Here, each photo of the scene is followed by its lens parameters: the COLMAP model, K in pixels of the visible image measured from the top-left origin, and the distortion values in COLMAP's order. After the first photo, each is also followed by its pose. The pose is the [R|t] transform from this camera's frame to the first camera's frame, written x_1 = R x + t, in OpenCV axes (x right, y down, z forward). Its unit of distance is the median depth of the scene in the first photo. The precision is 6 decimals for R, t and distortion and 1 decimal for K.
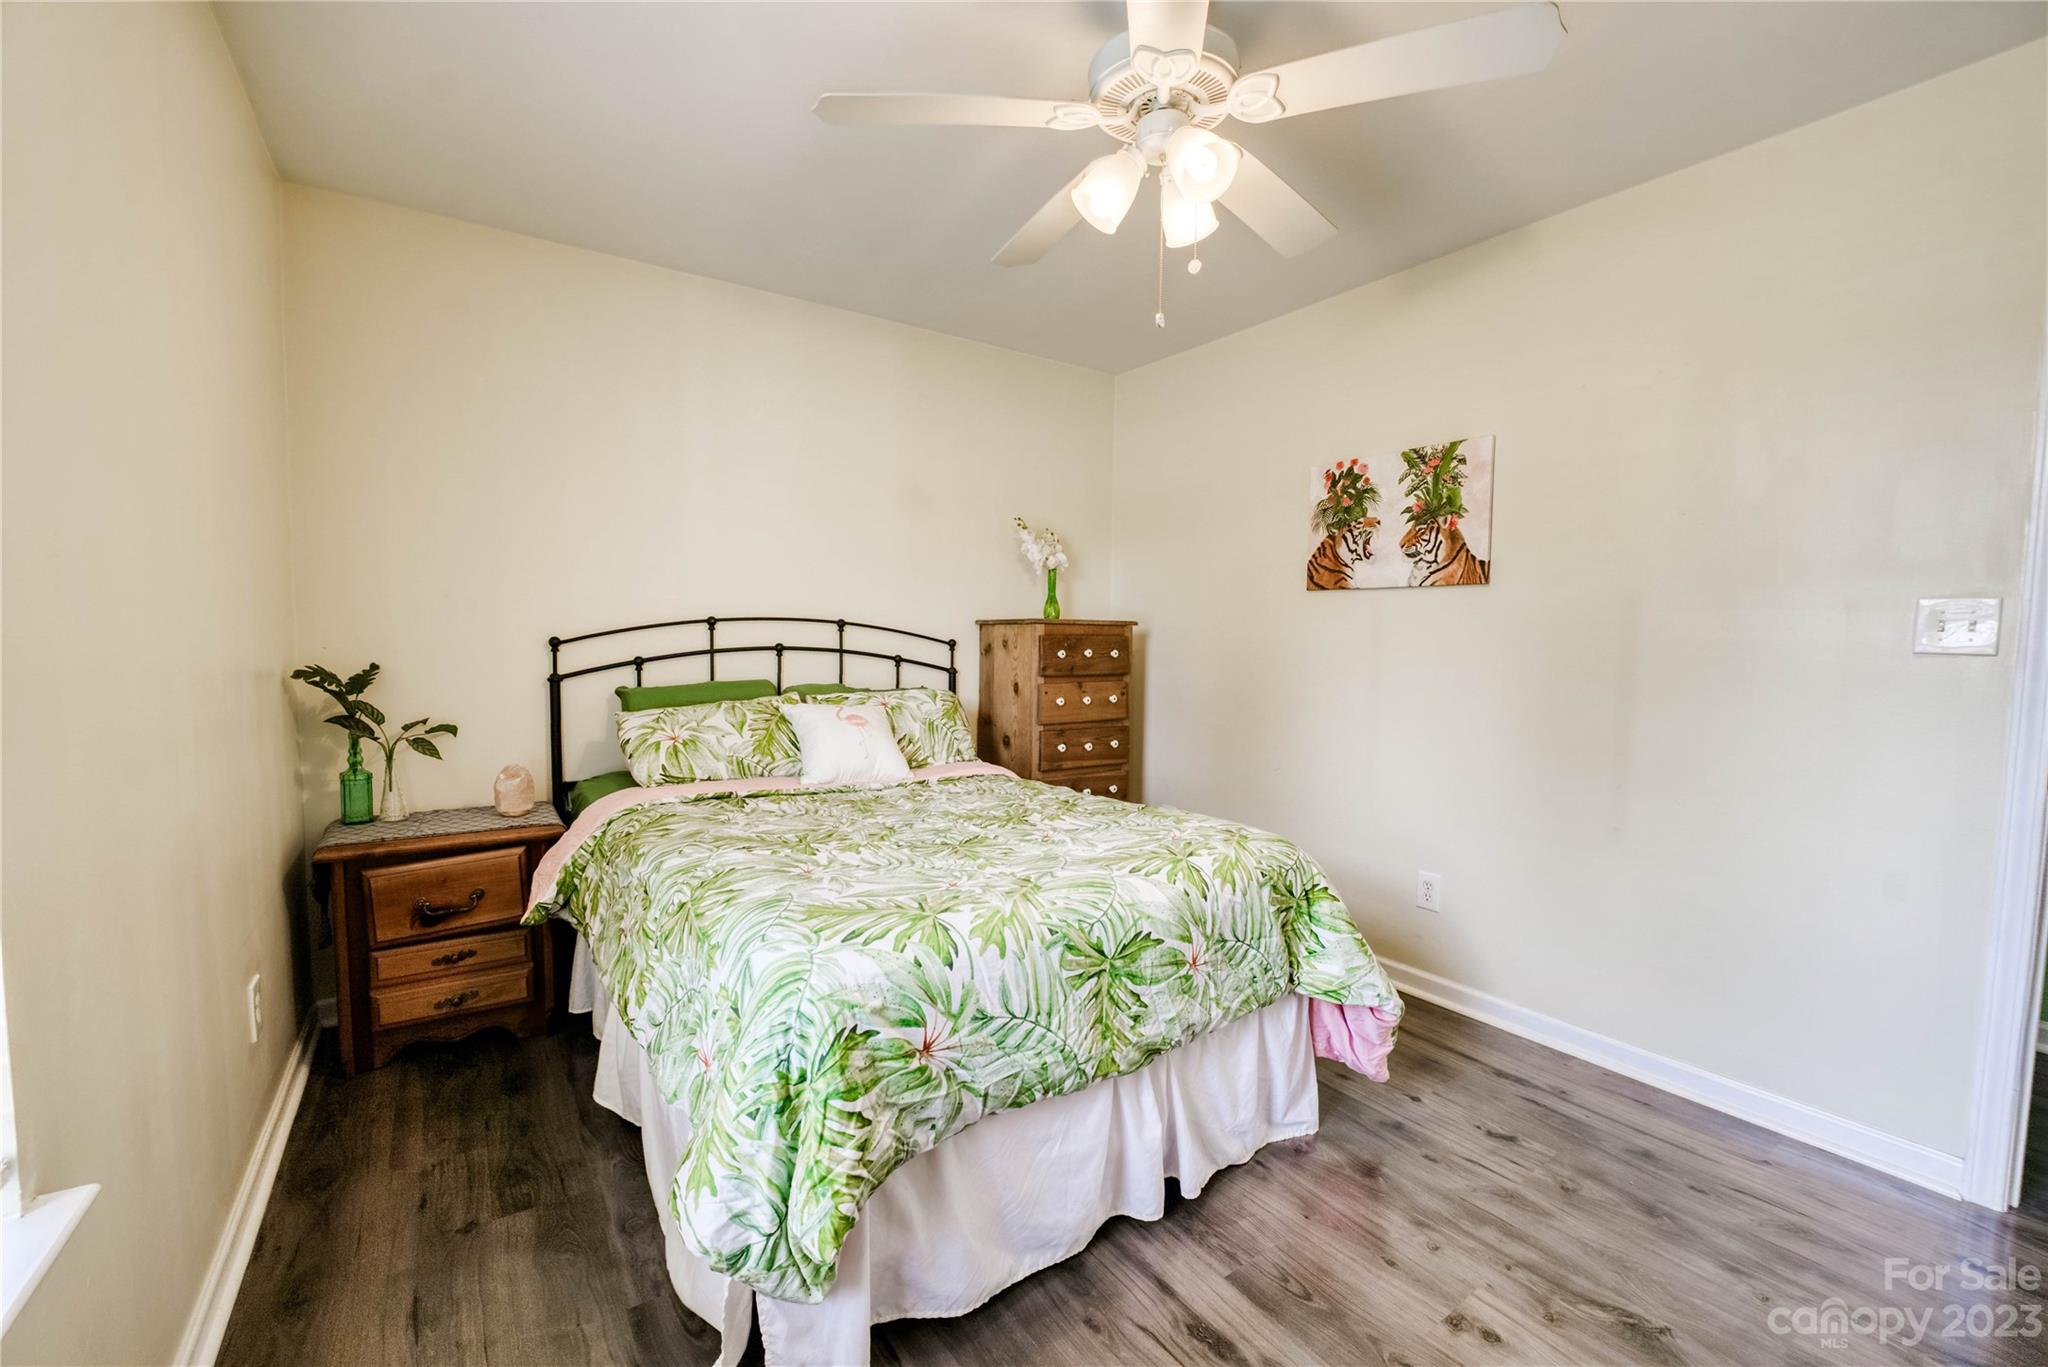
lens RADIAL K [[823.0, 0, 1012.3], [0, 823.0, 684.4], [0, 0, 1]] dist [-0.024716, 0.000267]
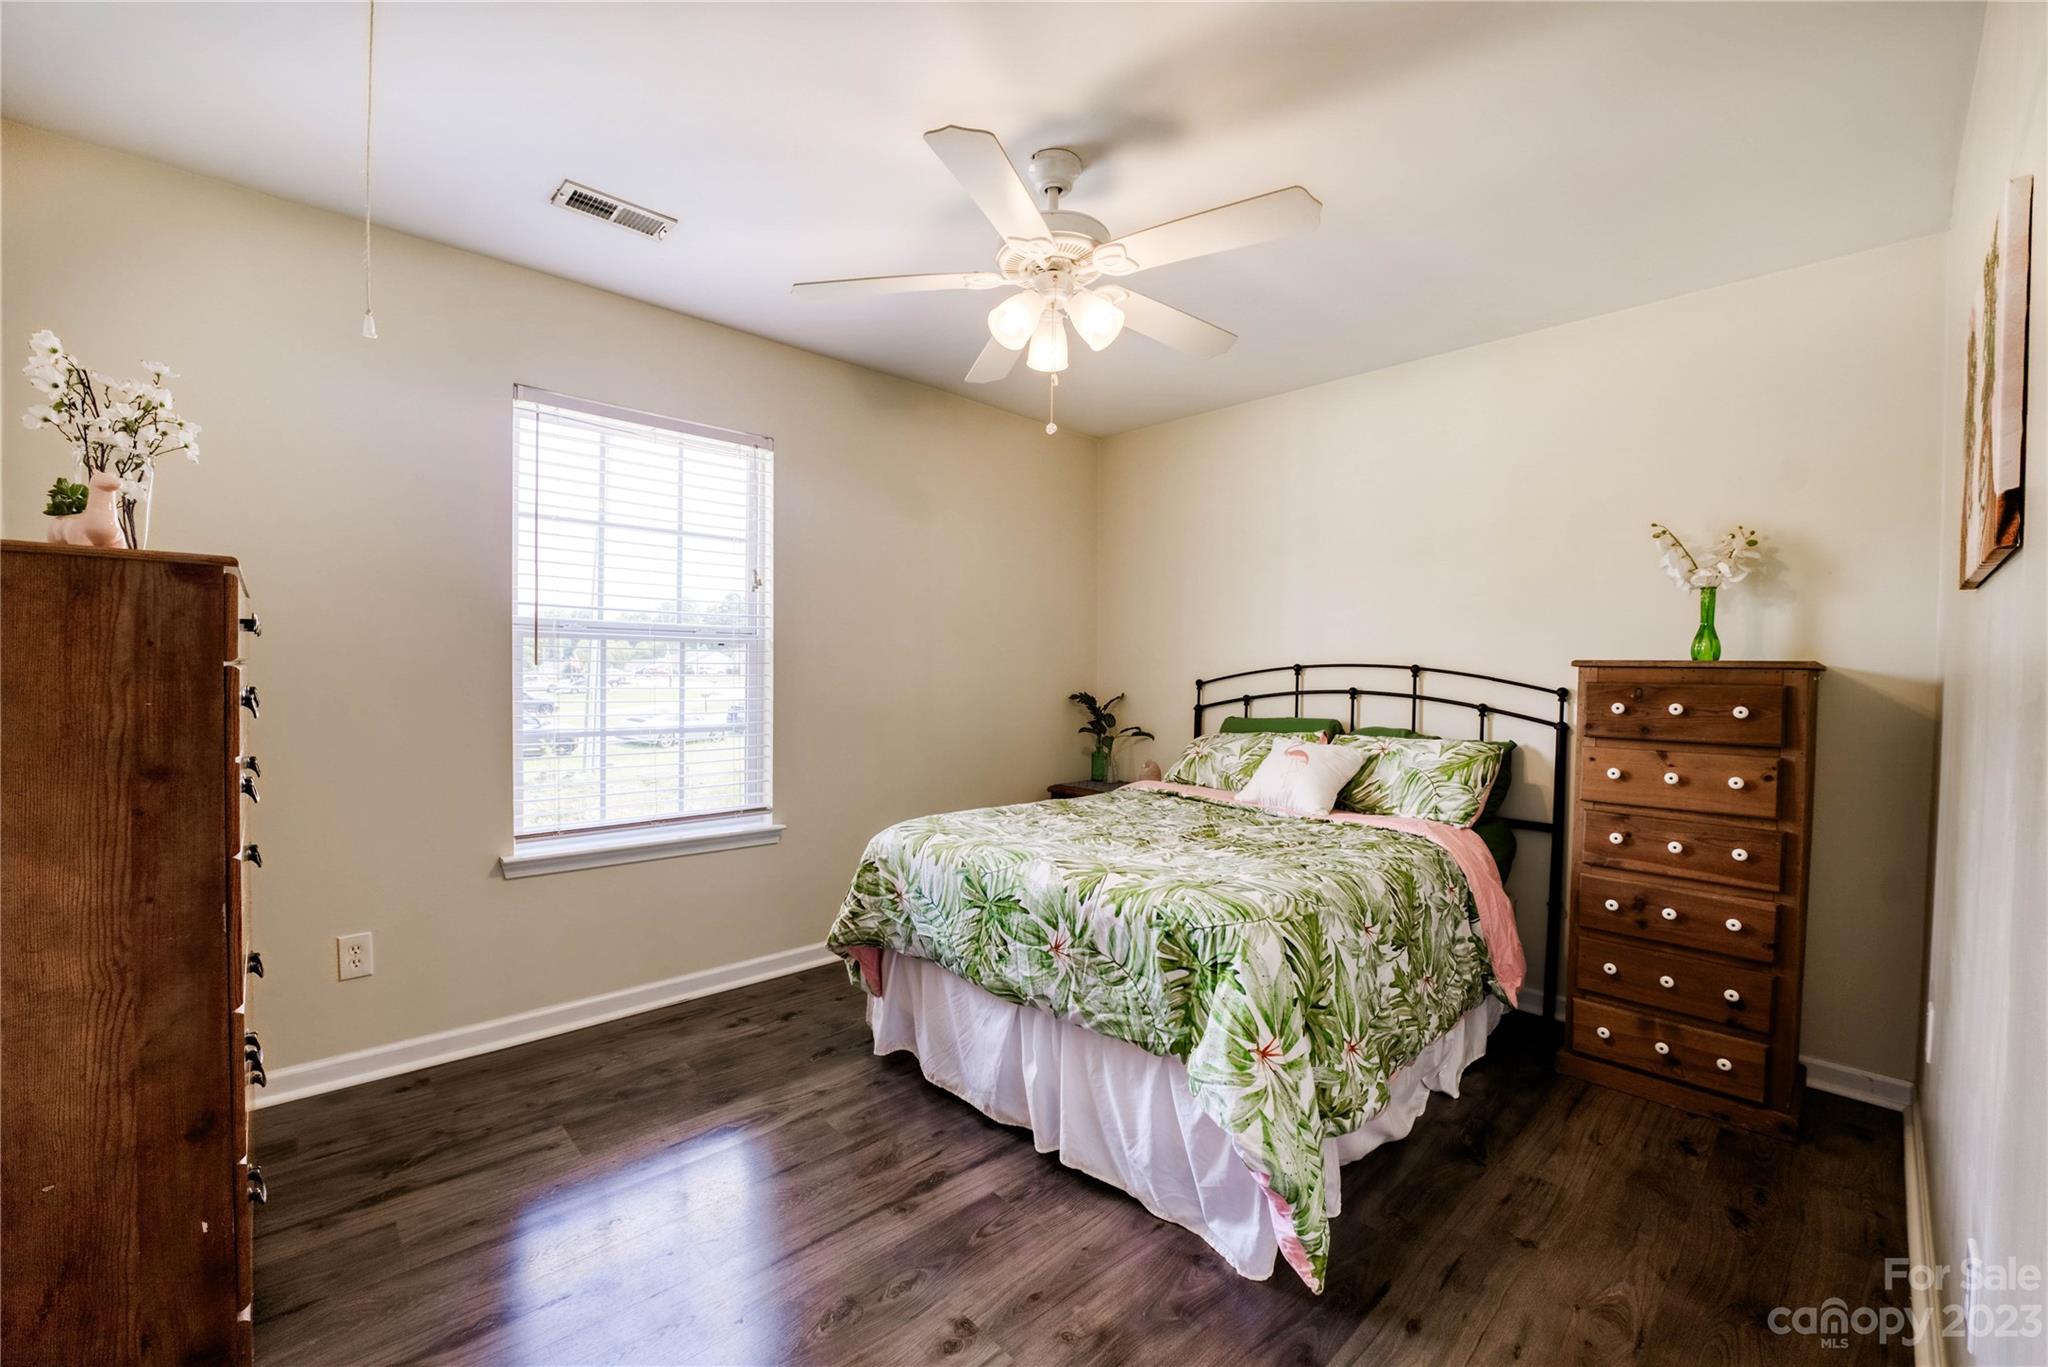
lens RADIAL K [[823.0, 0, 1012.3], [0, 823.0, 684.4], [0, 0, 1]] dist [-0.024716, 0.000267]
pose [[0.157878, 0.007664, -0.987429, 1.198234], [-0.074828, 0.997187, -0.004224, -0.025849], [0.984619, 0.074554, 0.158007, 0.627890]]
